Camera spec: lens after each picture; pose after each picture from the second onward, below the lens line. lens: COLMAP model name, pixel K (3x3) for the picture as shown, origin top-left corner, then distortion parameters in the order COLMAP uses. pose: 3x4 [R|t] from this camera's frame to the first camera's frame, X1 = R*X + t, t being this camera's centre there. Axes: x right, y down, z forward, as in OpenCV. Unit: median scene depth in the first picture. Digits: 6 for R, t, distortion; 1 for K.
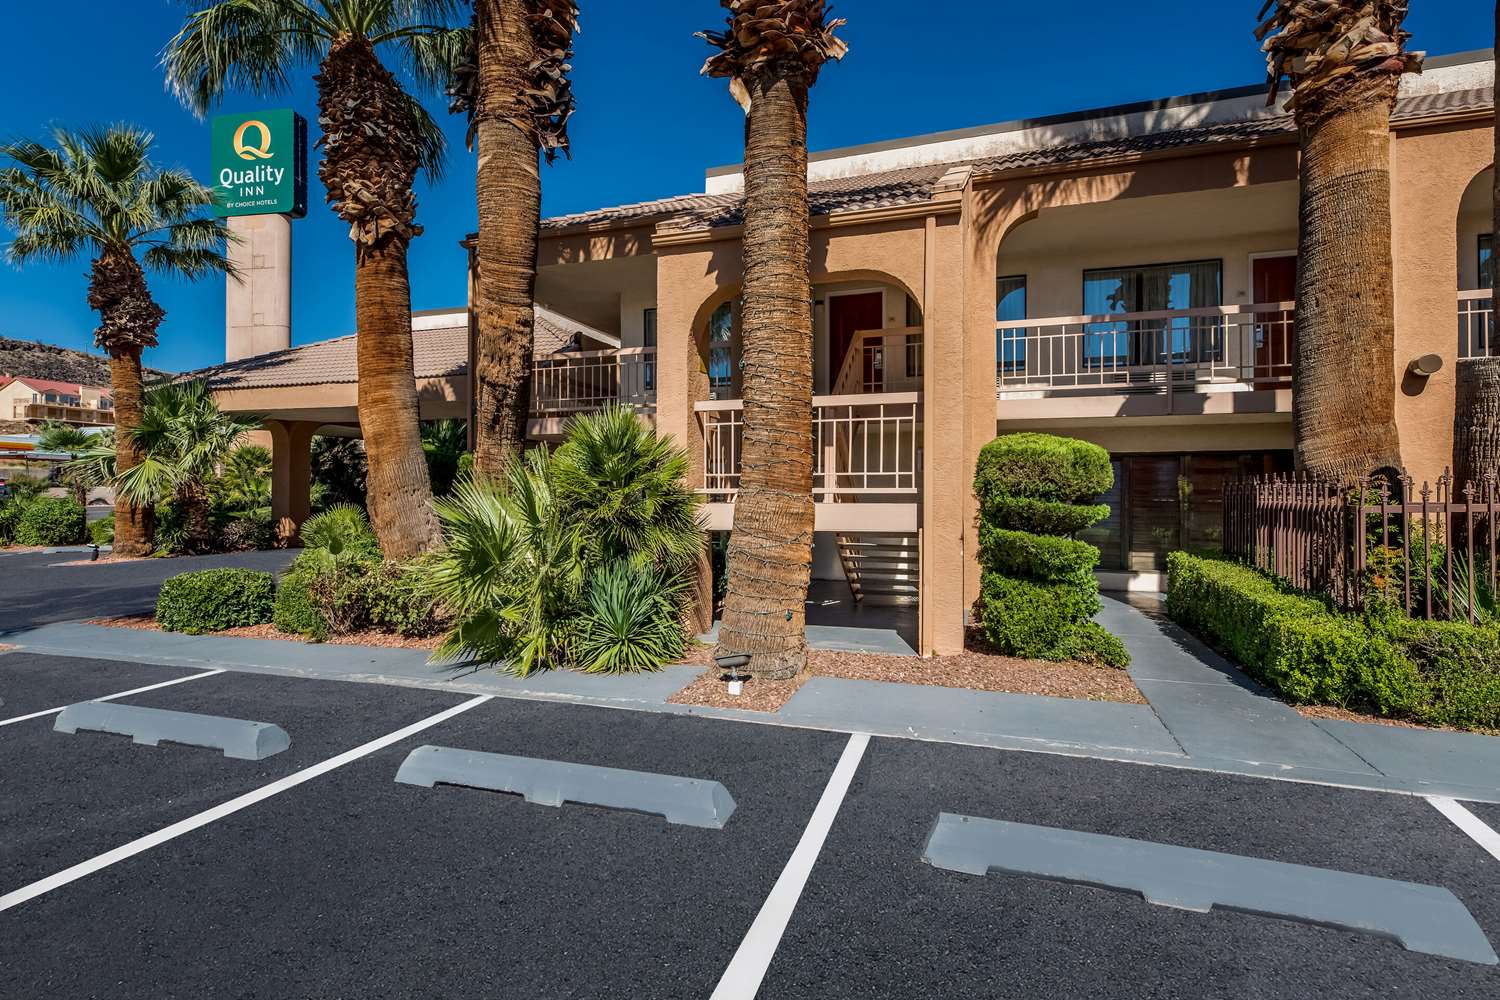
lens RADIAL K [[732.8, 0, 744.7], [0, 732.8, 493.5], [0, 0, 1]] dist [0.002896, -0.000727]
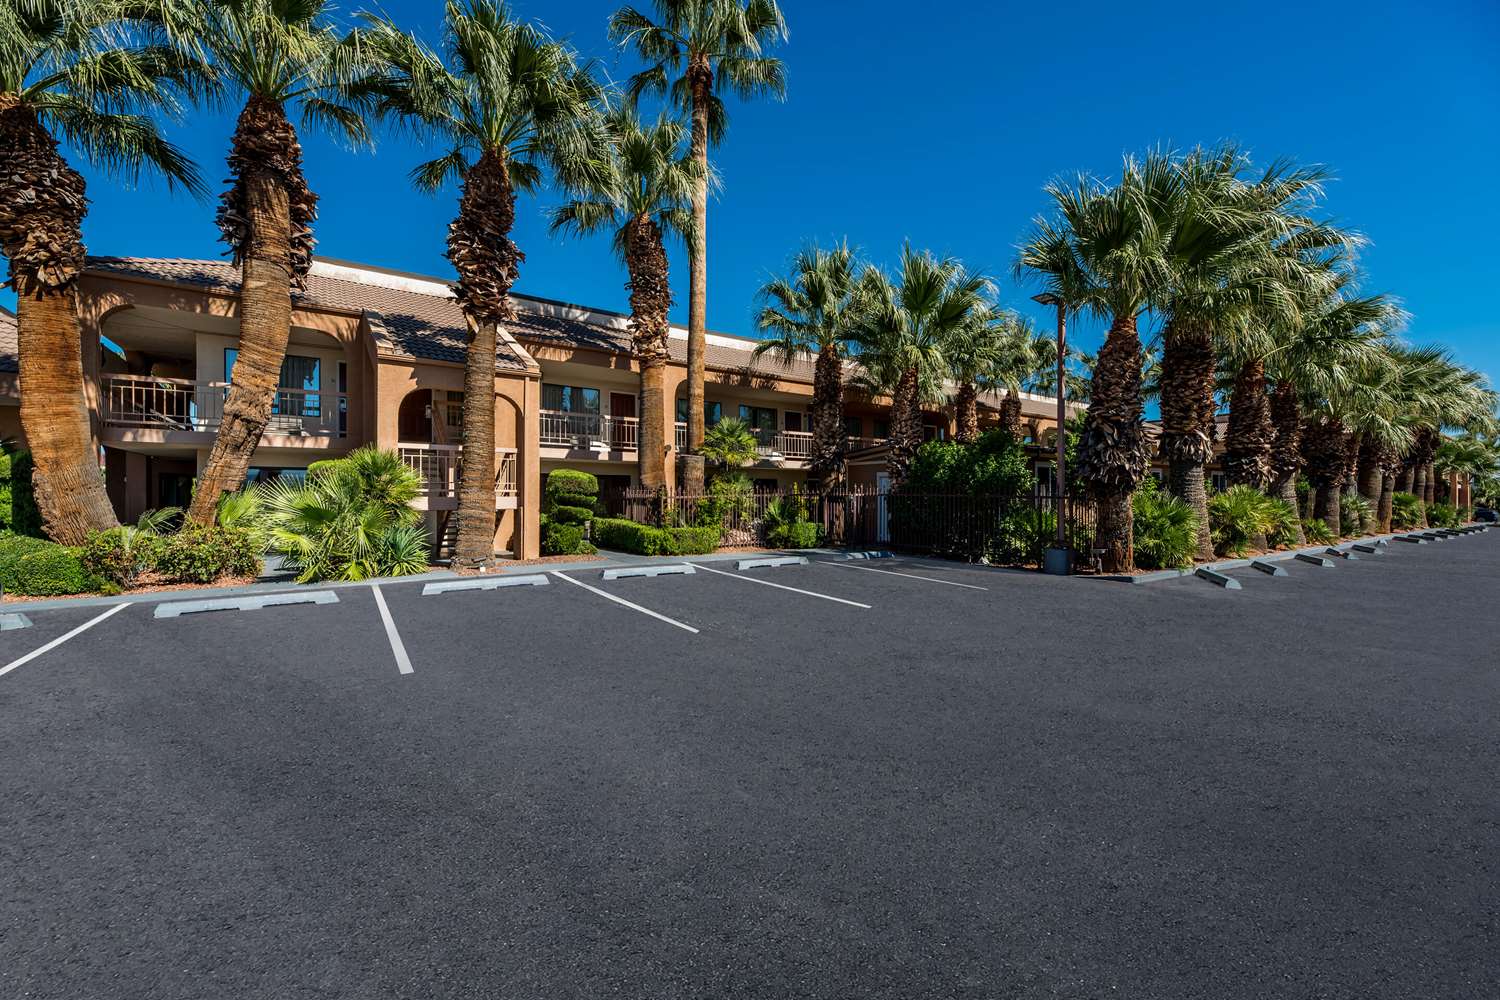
lens RADIAL K [[605.8, 0, 749.8], [0, 605.8, 496.2], [0, 0, 1]] dist [0.000532, 0.000353]
pose [[0.590189, 0.001054, 0.807264, -0.650750], [-0.003498, 0.999993, 0.001252, 0.005965], [-0.807258, -0.003563, 0.590189, -0.540621]]
